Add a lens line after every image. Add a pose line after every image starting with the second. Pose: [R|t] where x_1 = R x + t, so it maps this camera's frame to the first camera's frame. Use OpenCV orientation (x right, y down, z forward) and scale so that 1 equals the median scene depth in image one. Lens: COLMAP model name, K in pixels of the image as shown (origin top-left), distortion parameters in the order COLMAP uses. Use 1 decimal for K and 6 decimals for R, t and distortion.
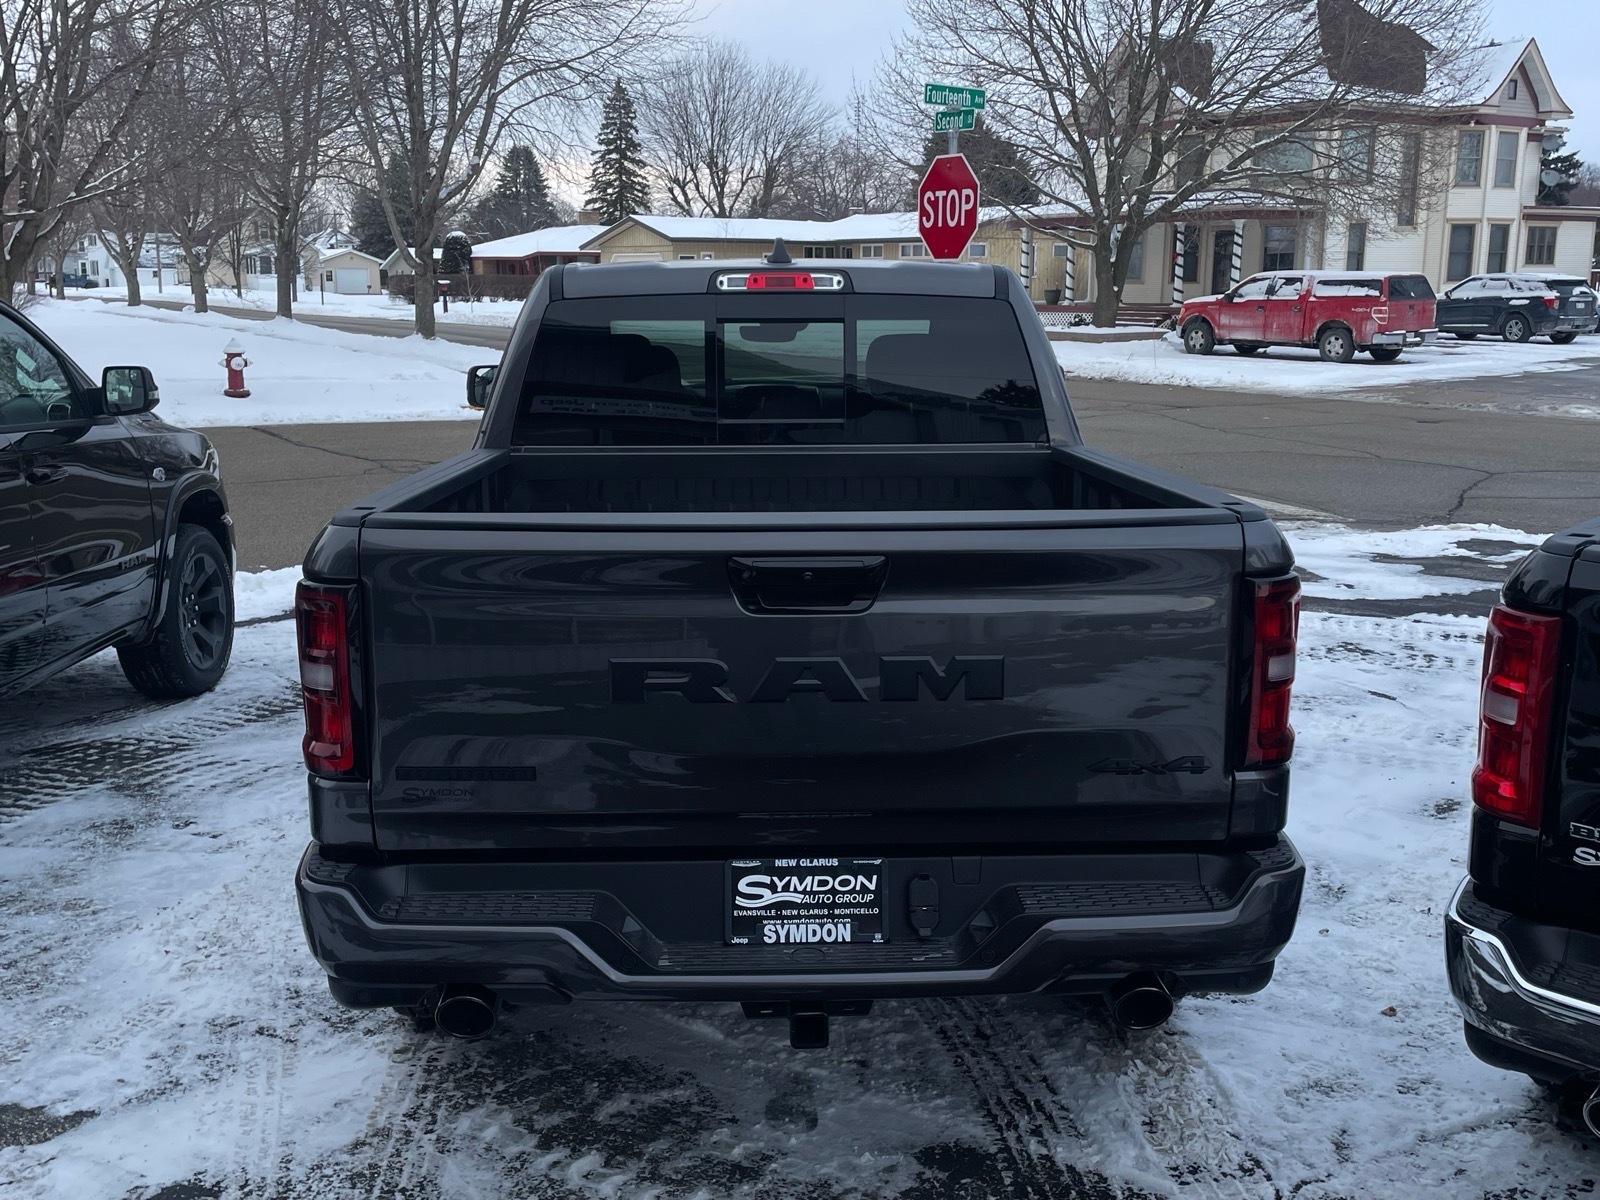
lens RADIAL K [[1602.1, 0, 797.5], [0, 1602.1, 603.9], [0, 0, 1]] dist [0.045775, 0.000000]
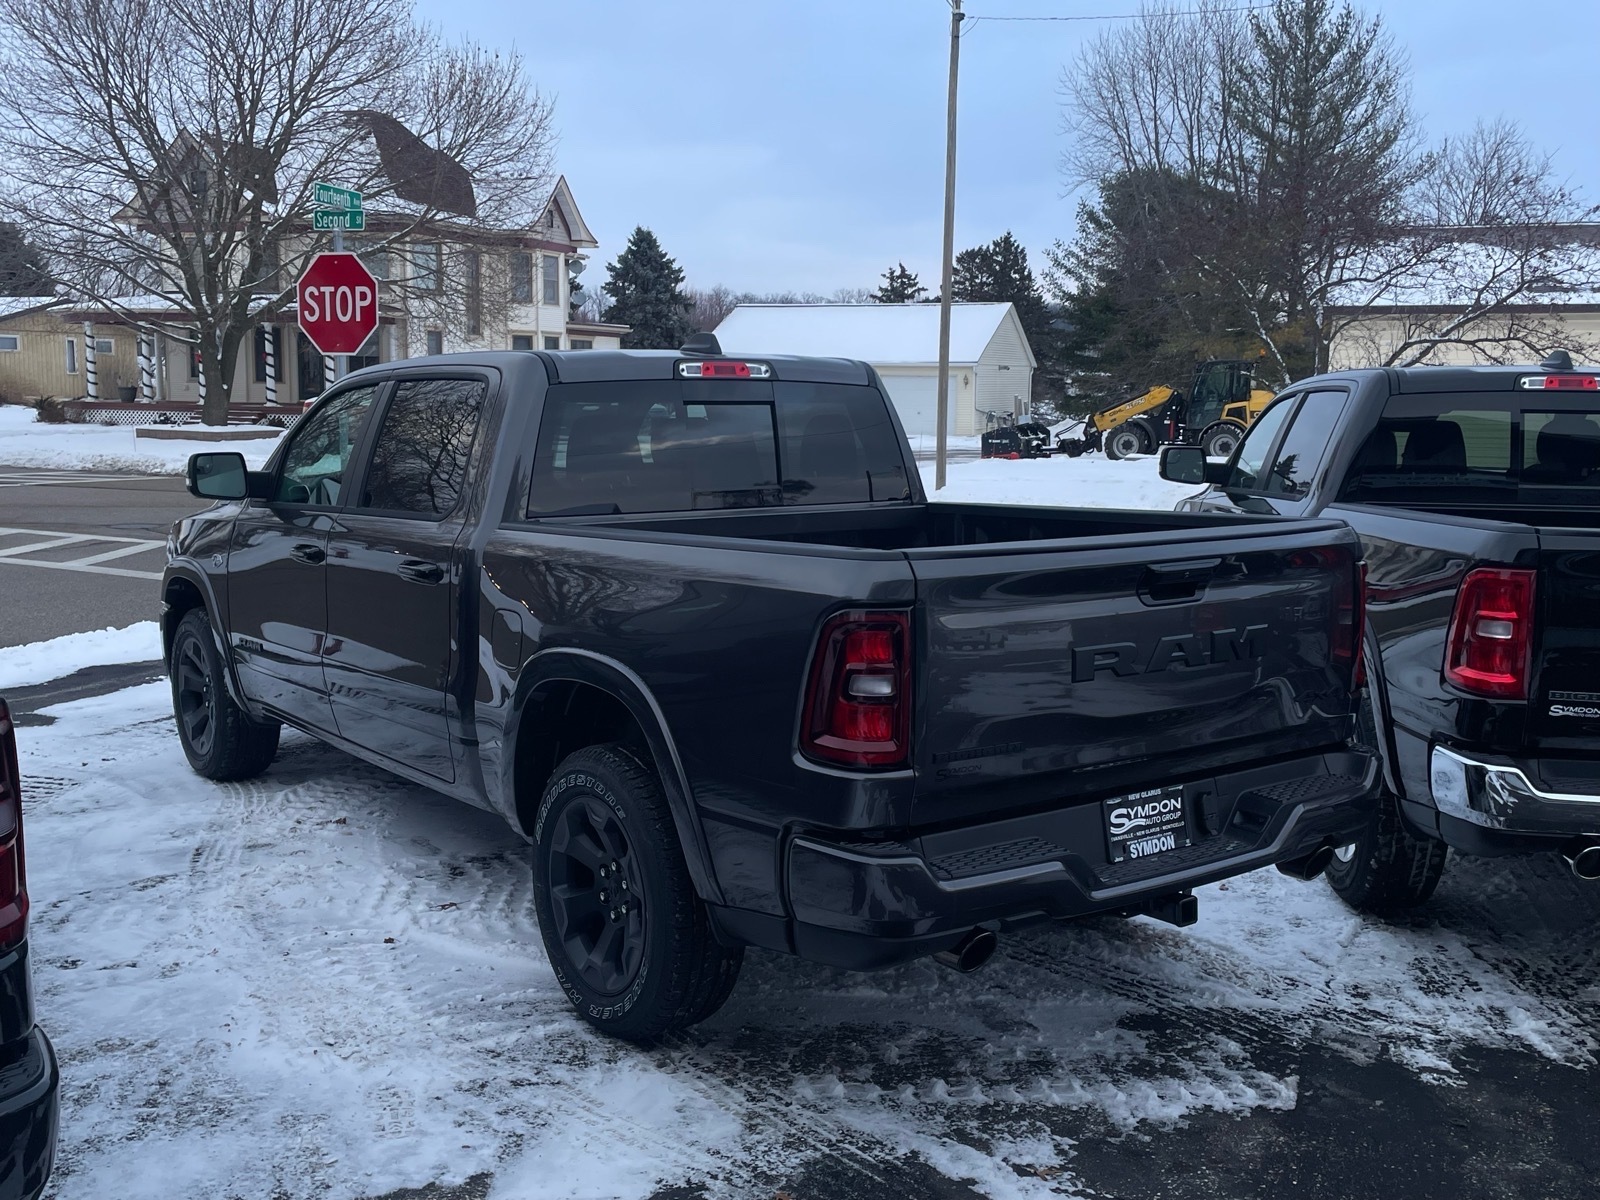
lens RADIAL K [[1602.1, 0, 796.1], [0, 1602.1, 605.0], [0, 0, 1]] dist [0.045775, 0.000000]
pose [[0.821106, -0.067339, 0.566790, -0.726581], [0.101881, 0.994360, -0.029456, 0.009608], [-0.561610, 0.081932, 0.823336, 0.030635]]
